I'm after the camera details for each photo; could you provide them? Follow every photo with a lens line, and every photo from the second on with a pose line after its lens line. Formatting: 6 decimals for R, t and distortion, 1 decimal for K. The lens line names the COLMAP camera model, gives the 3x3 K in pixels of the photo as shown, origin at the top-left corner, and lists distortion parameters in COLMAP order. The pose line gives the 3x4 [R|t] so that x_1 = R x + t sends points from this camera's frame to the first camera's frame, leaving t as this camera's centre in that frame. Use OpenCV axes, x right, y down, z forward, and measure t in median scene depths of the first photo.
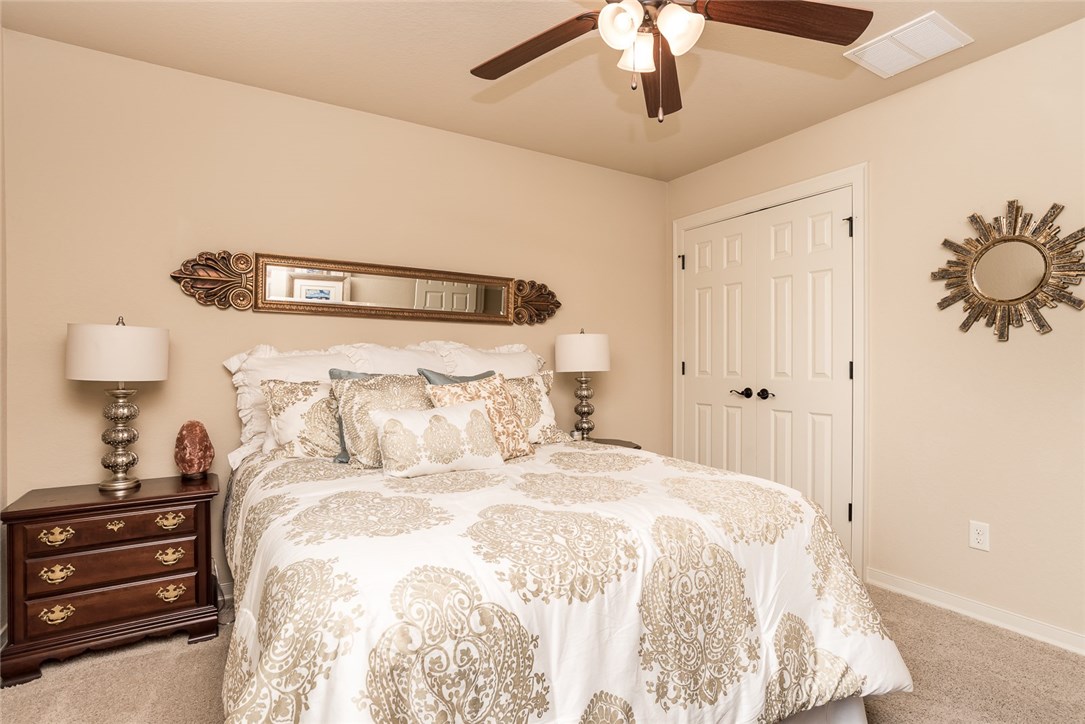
lens RADIAL K [[552.3, 0, 544.7], [0, 552.3, 361.2], [0, 0, 1]] dist [-0.040559, 0.000649]
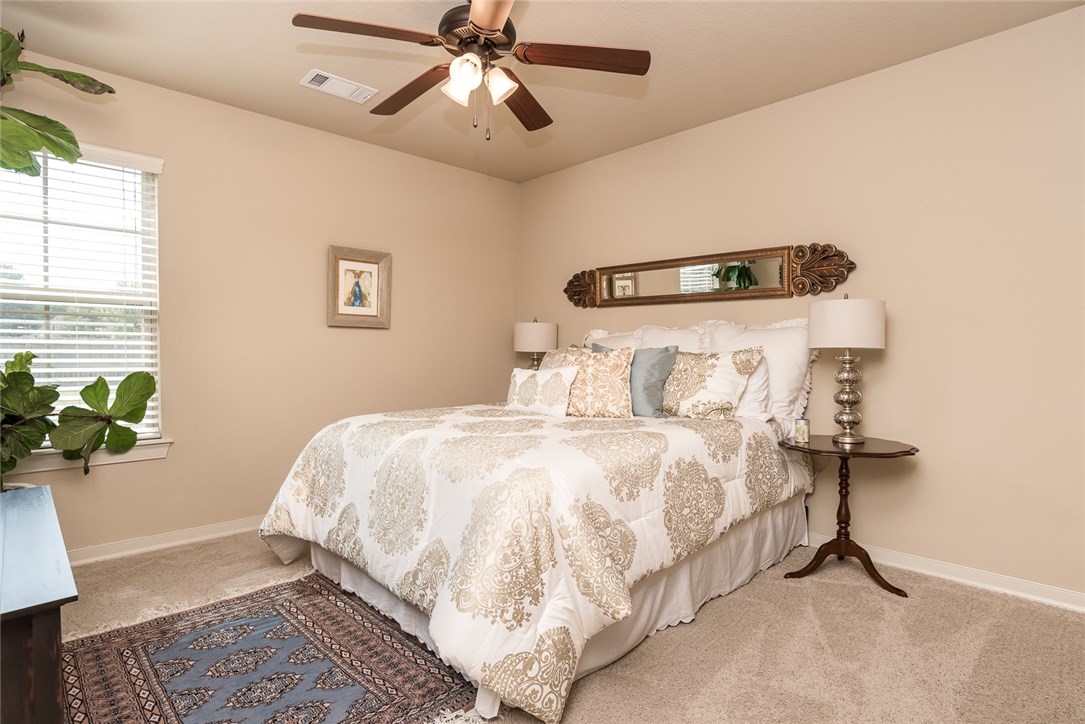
lens RADIAL K [[552.3, 0, 544.7], [0, 552.3, 361.2], [0, 0, 1]] dist [-0.040559, 0.000649]
pose [[0.257514, 0.034463, -0.965660, 0.709230], [0.024858, 0.998797, 0.042275, -0.007402], [0.965955, -0.034891, 0.256347, 0.364018]]
